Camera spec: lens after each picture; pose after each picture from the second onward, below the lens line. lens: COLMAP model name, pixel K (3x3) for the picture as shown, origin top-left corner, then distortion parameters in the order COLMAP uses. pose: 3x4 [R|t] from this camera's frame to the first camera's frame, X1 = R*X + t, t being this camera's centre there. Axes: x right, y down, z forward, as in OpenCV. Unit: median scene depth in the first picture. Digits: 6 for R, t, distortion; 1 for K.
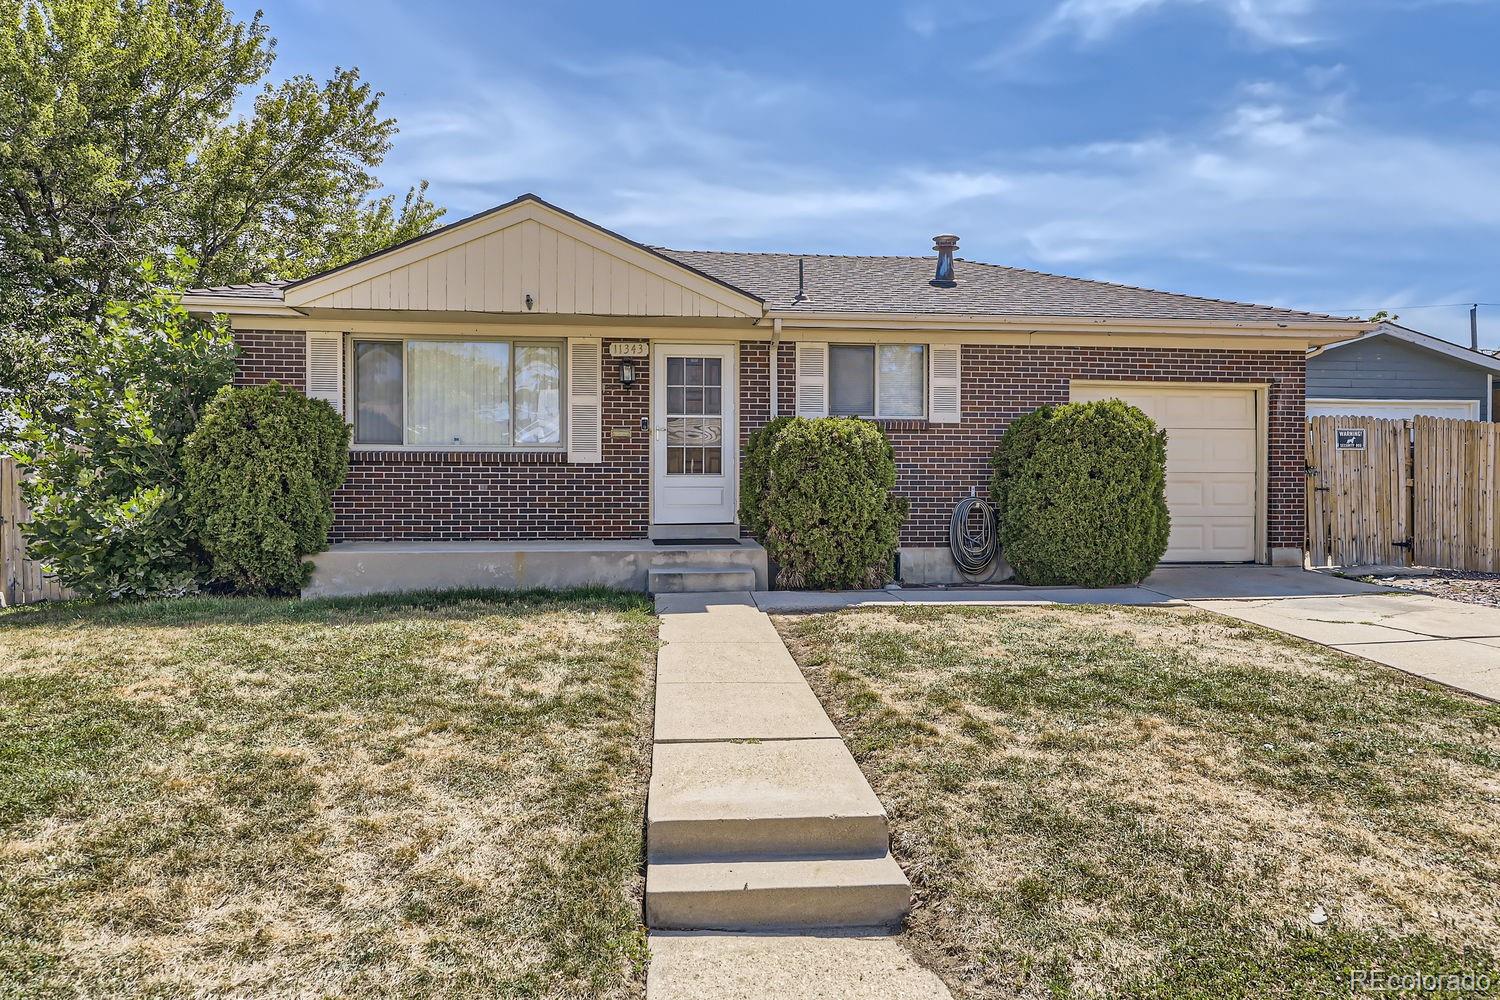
lens RADIAL K [[912.1, 0, 747.7], [0, 912.1, 489.9], [0, 0, 1]] dist [0.003326, 0.000603]
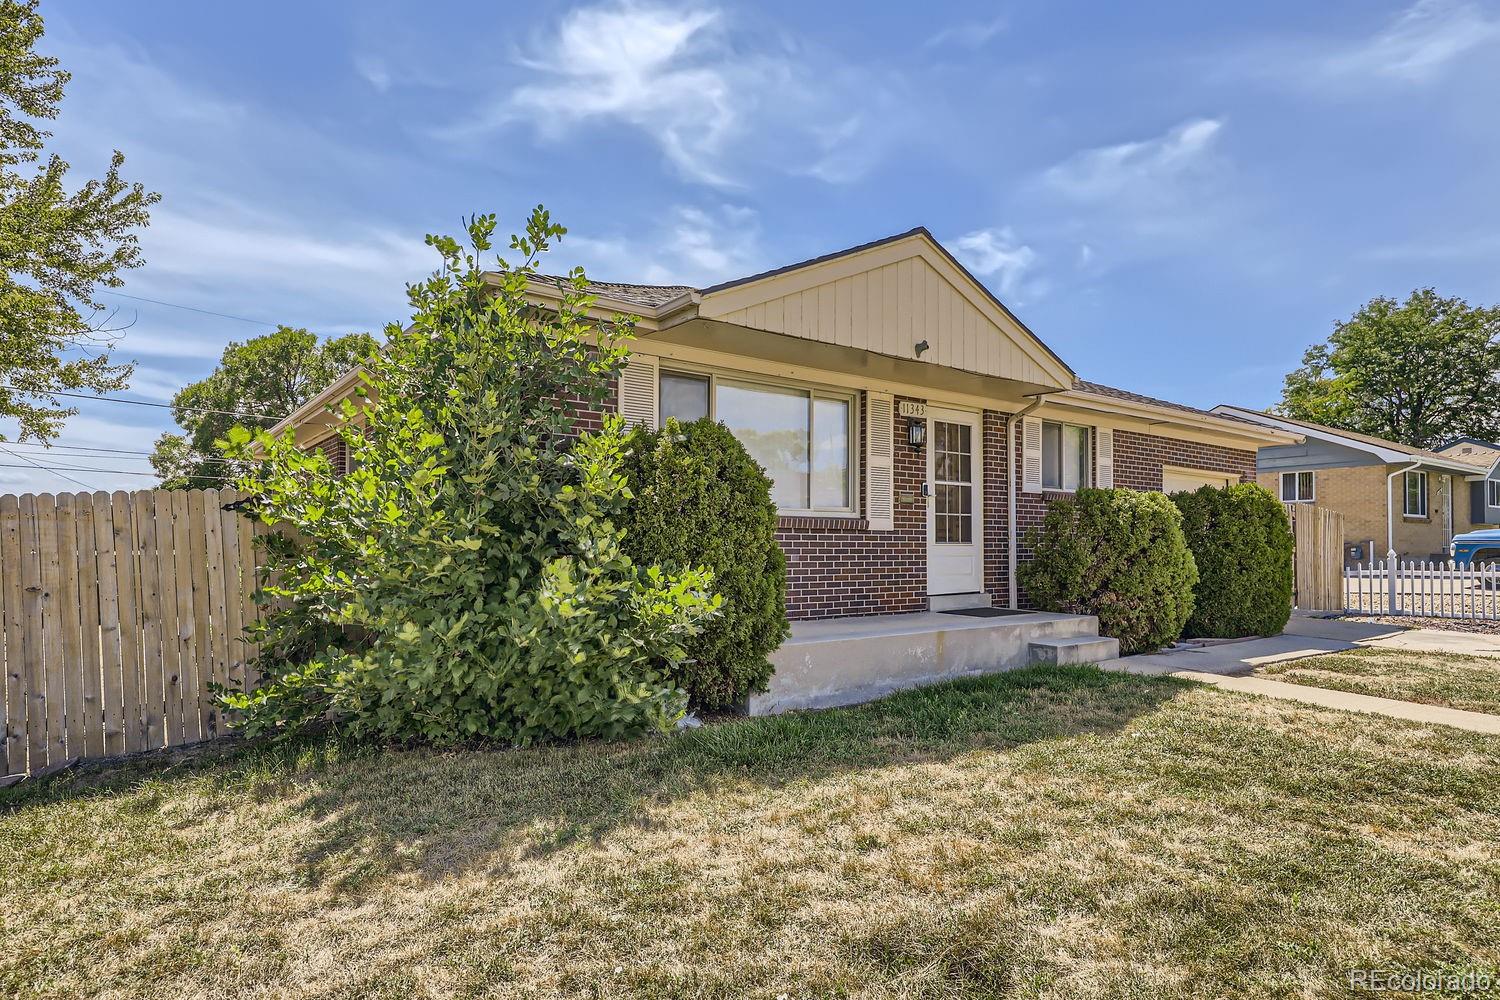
lens RADIAL K [[855.6, 0, 742.4], [0, 855.6, 545.6], [0, 0, 1]] dist [0.004032, 0.000123]
pose [[0.854882, 0.000570, 0.518822, -0.730977], [0.005561, 0.999932, -0.010262, -0.006447], [-0.518793, 0.011658, 0.854821, 0.340577]]
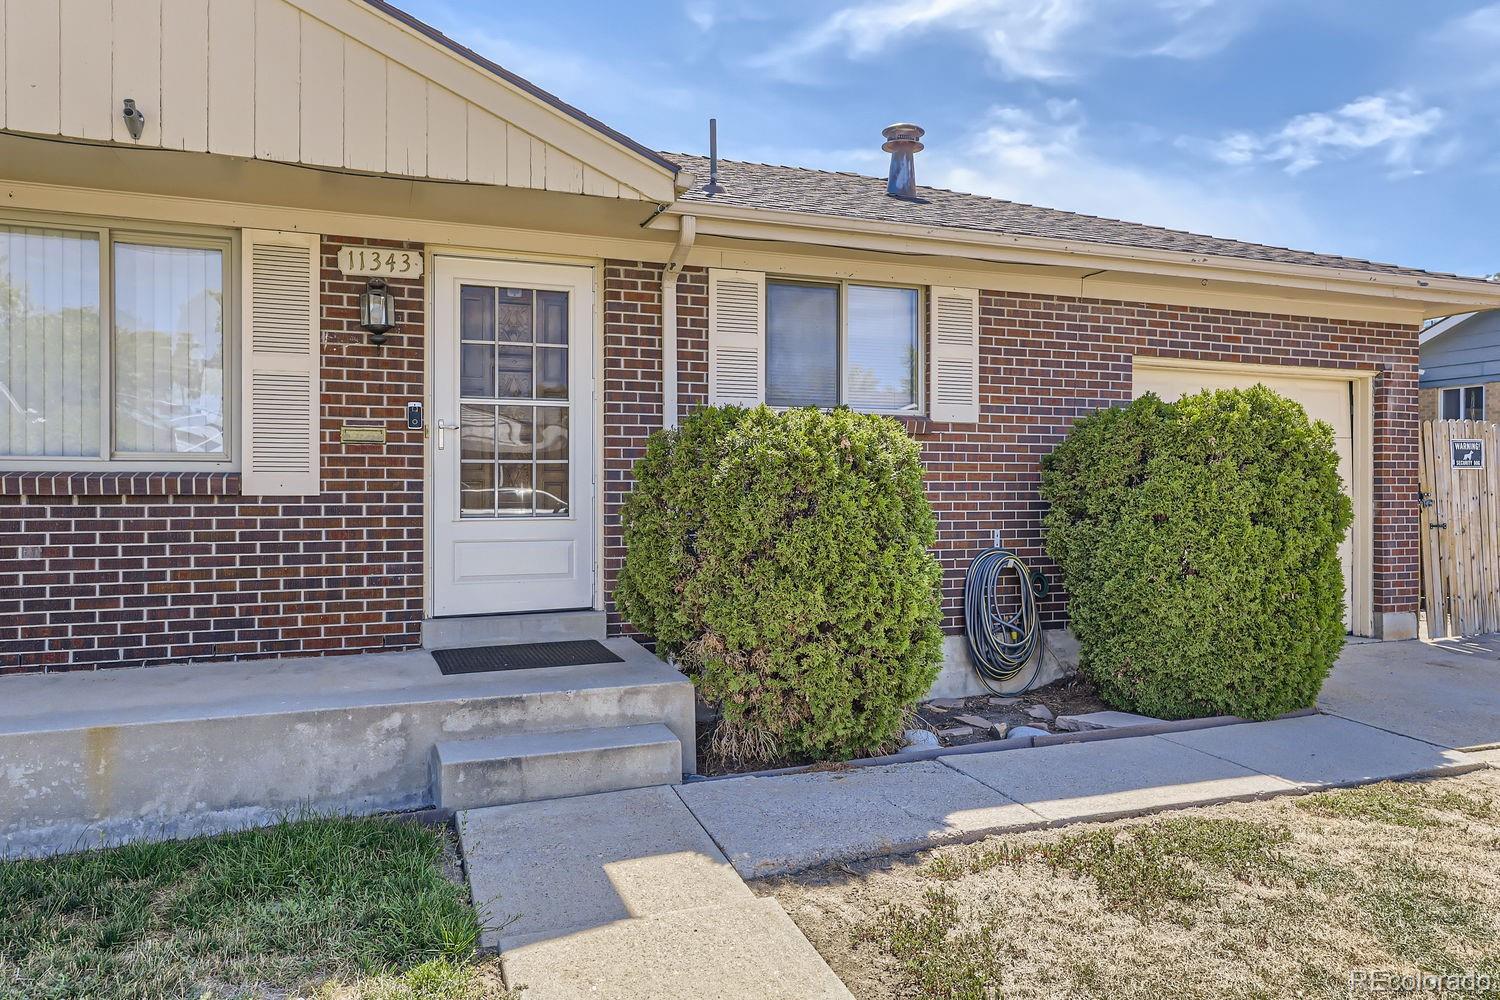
lens RADIAL K [[977.3, 0, 748.5], [0, 977.3, 481.5], [0, 0, 1]] dist [0.005711, 0.005236]
pose [[0.967011, -0.000389, 0.254733, -0.072894], [0.002905, 0.999951, -0.009501, -0.030959], [-0.254717, 0.009928, 0.966965, 0.441927]]
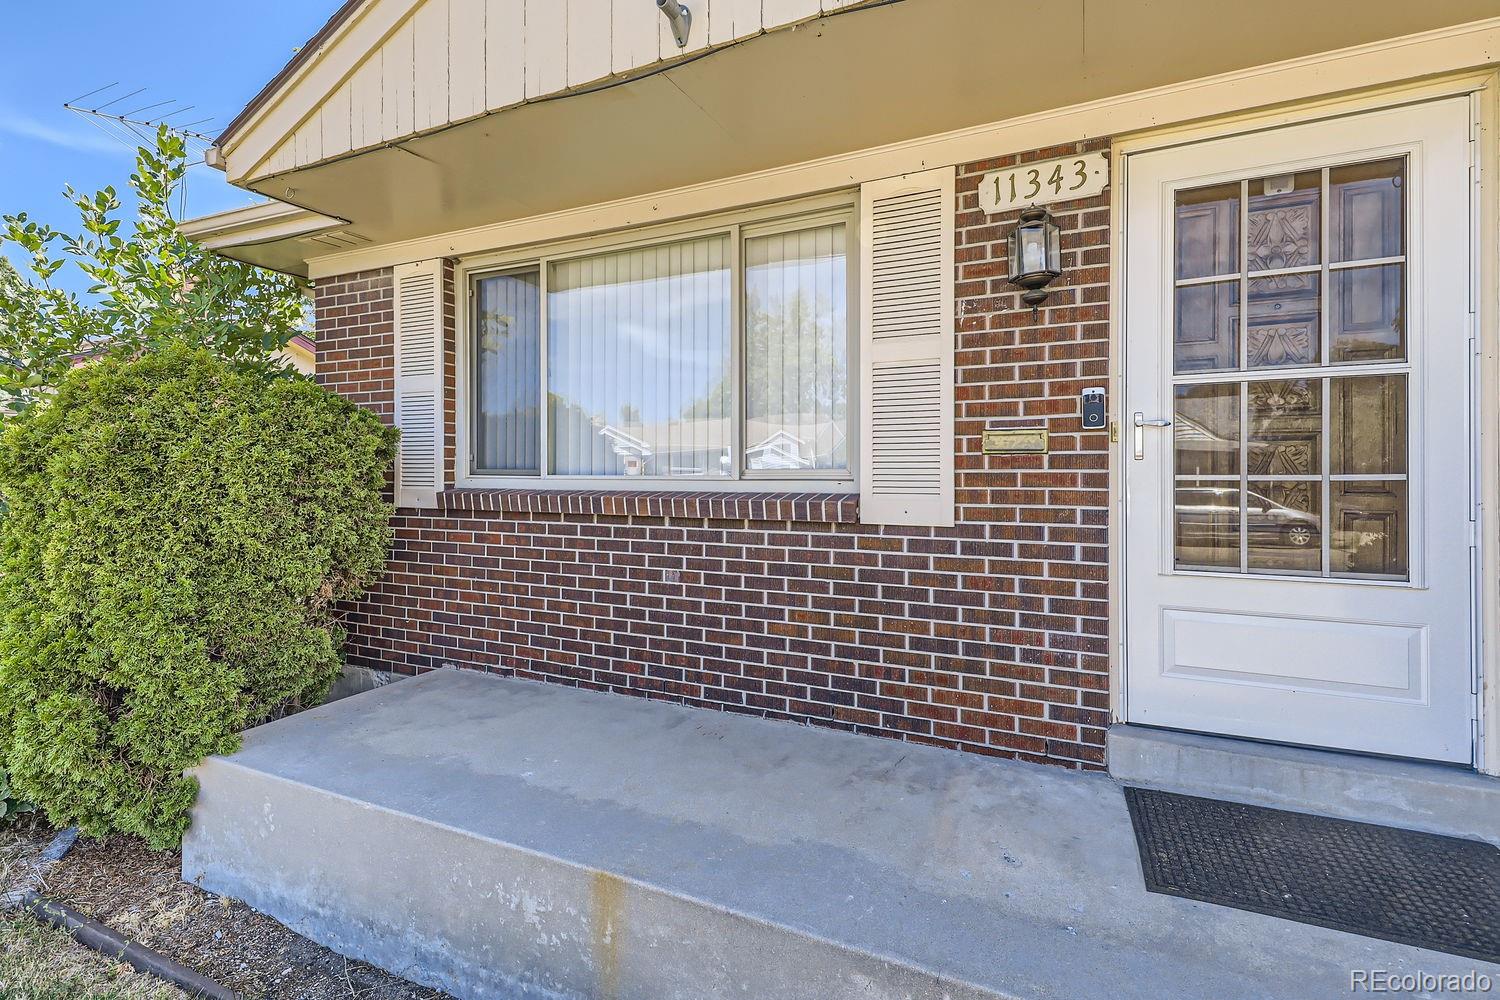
lens RADIAL K [[712.8, 0, 736.8], [0, 712.8, 475.1], [0, 0, 1]] dist [0.025802, -0.003467]
pose [[0.850435, -0.002734, -0.526074, -0.086761], [-0.004738, 0.999906, -0.012857, -0.044927], [0.526059, 0.013427, 0.850342, 0.719650]]
